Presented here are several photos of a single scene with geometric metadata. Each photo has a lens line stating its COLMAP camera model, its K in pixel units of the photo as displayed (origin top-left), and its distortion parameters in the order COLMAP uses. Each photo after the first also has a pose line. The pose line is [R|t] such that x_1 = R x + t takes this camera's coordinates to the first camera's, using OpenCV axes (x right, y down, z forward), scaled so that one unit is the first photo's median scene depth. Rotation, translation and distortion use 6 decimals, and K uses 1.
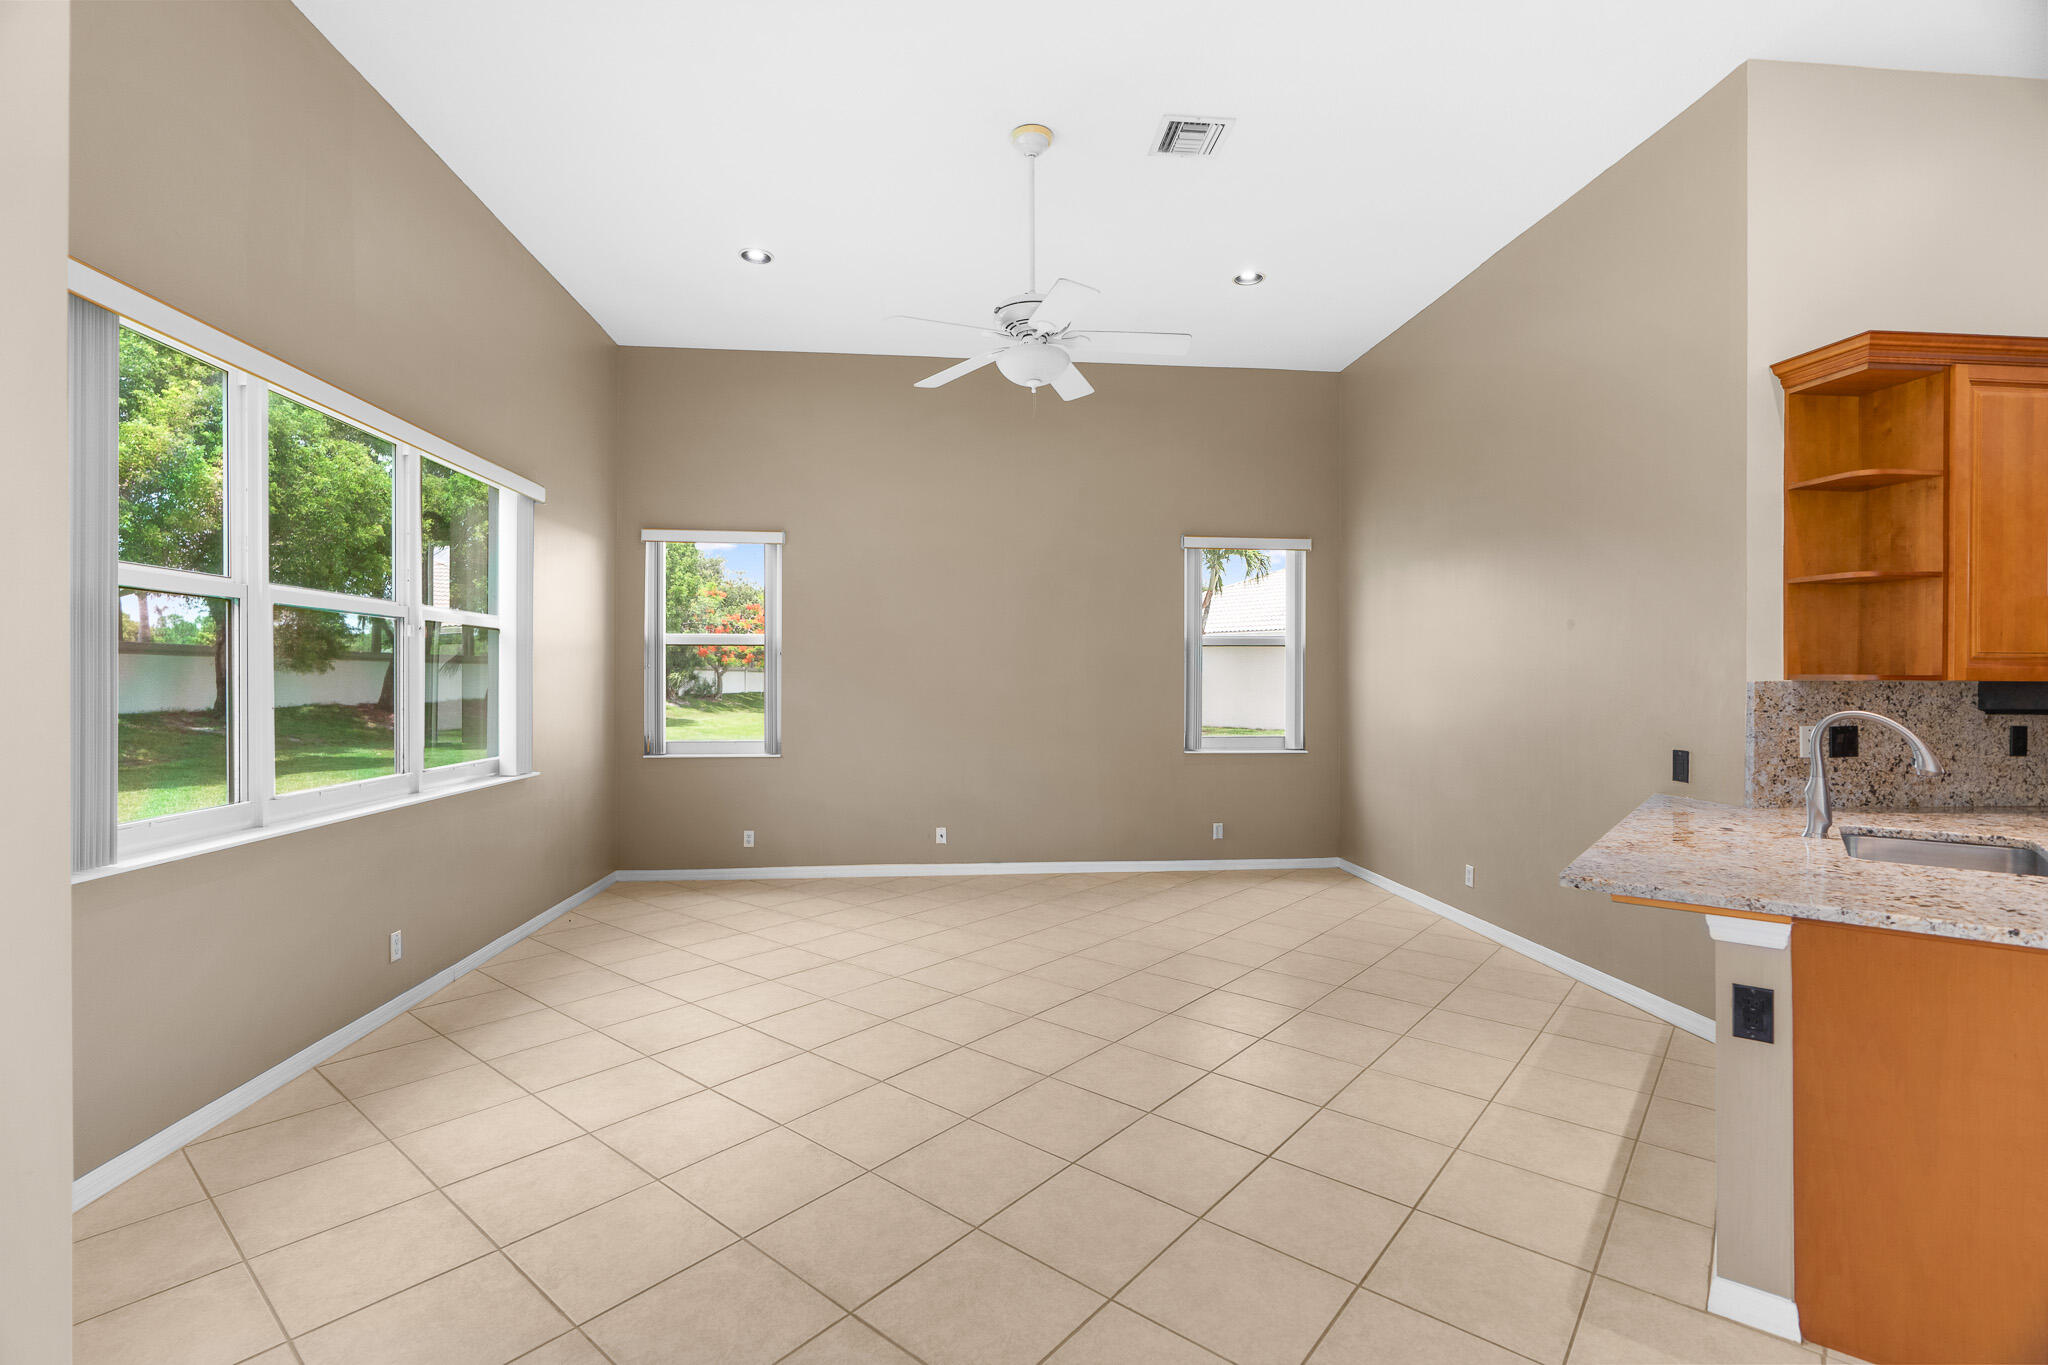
lens RADIAL K [[930.5, 0, 1023.5], [0, 930.5, 684.7], [0, 0, 1]] dist [-0.003819, 0.002210]
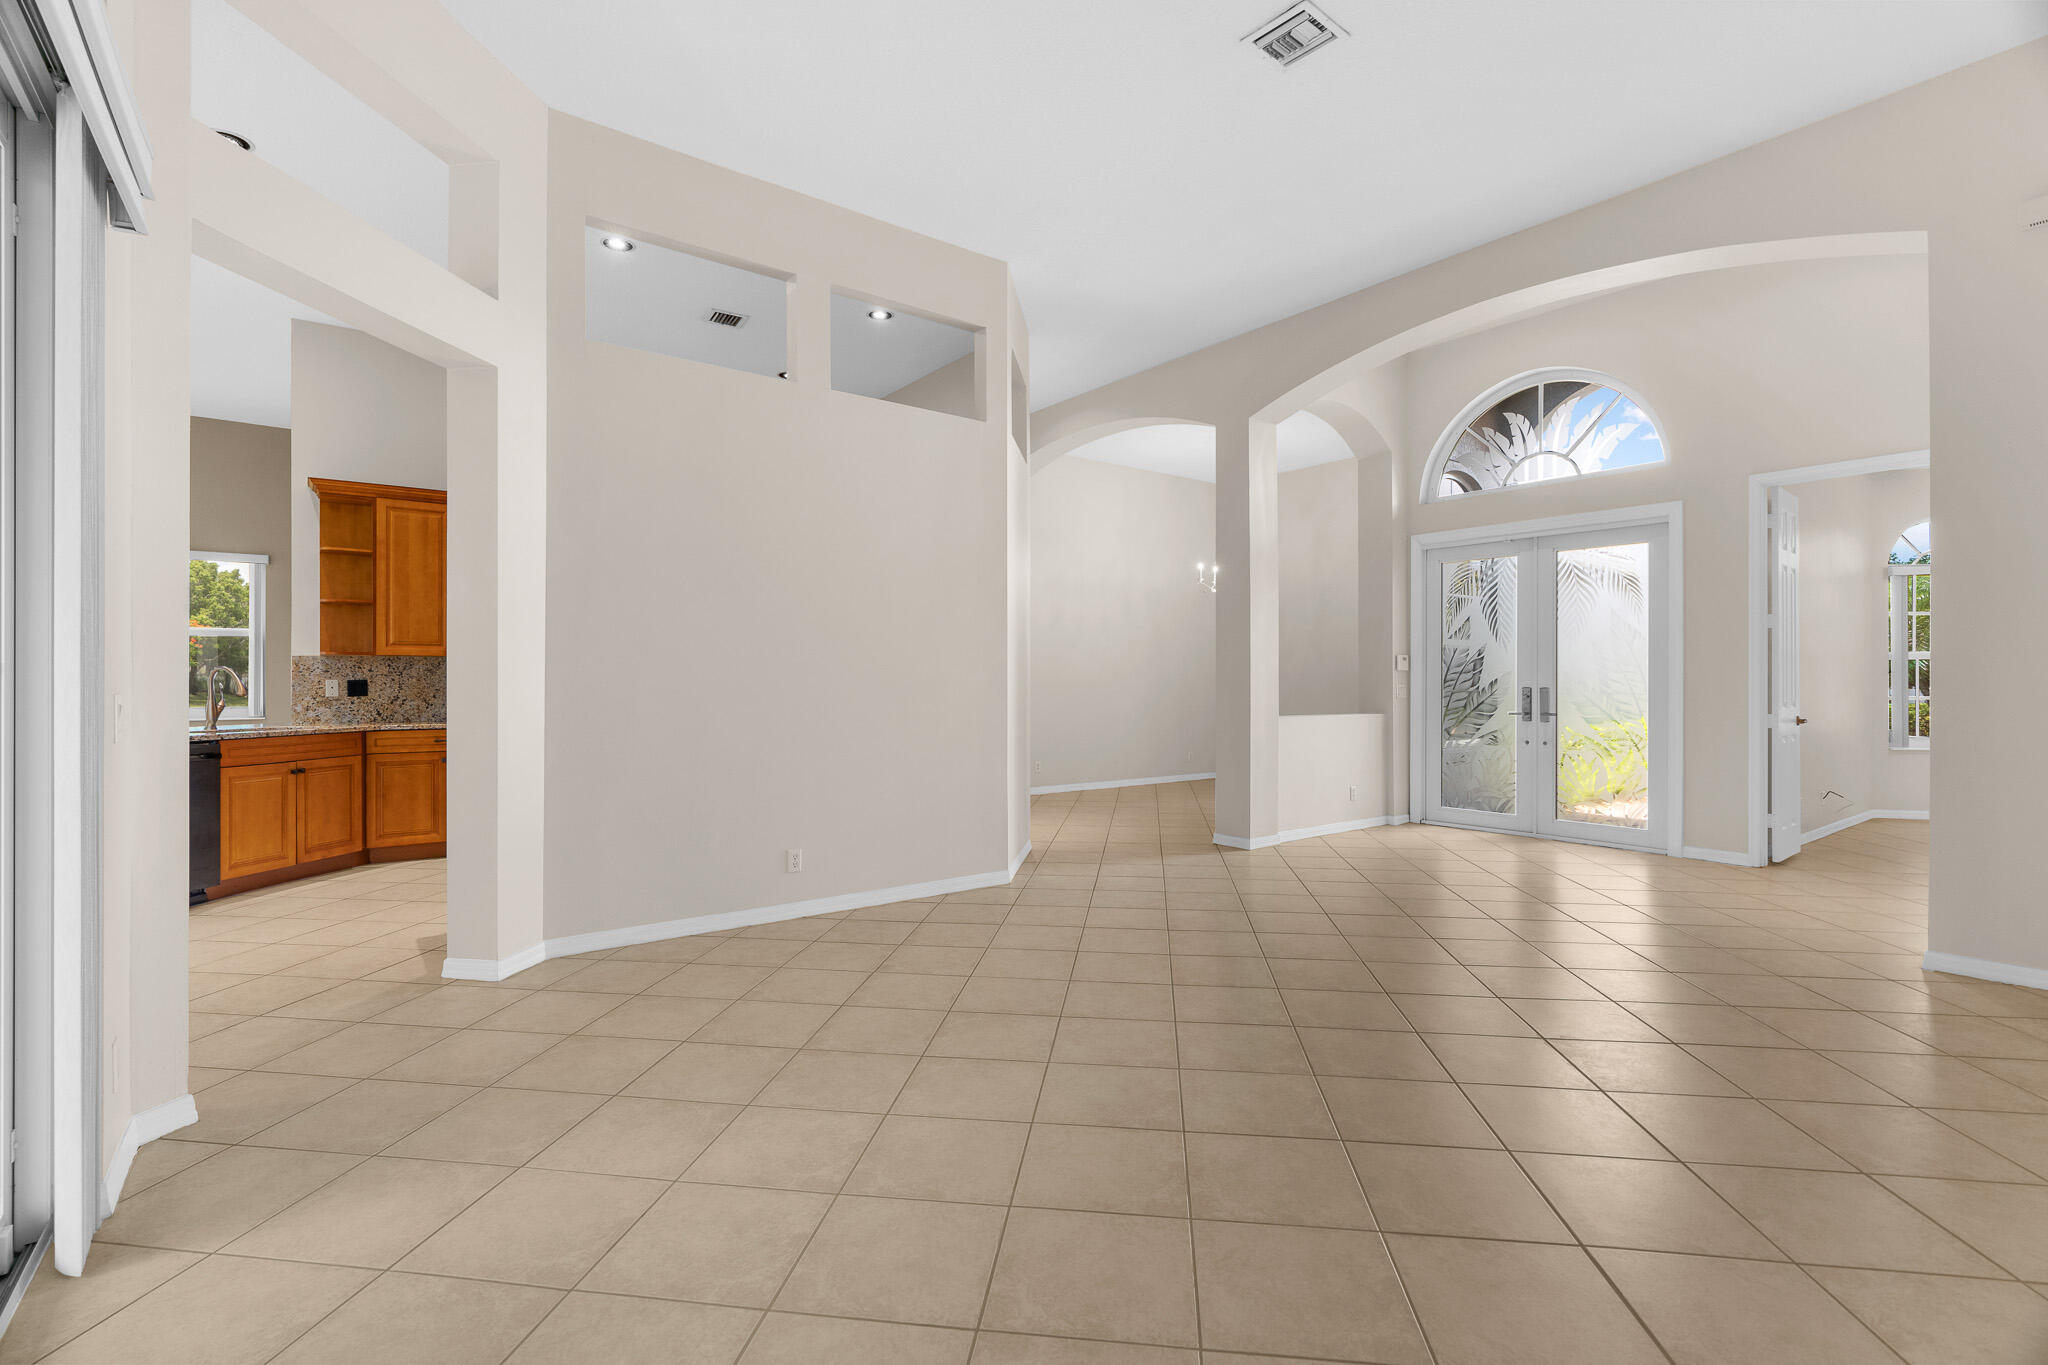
lens RADIAL K [[930.5, 0, 1008.3], [0, 930.5, 678.0], [0, 0, 1]] dist [-0.003819, 0.002210]
pose [[0.852387, -0.004073, 0.522896, 1.029236], [0.008117, 0.999952, -0.005441, 0.062203], [-0.522849, 0.008882, 0.852379, -1.320934]]
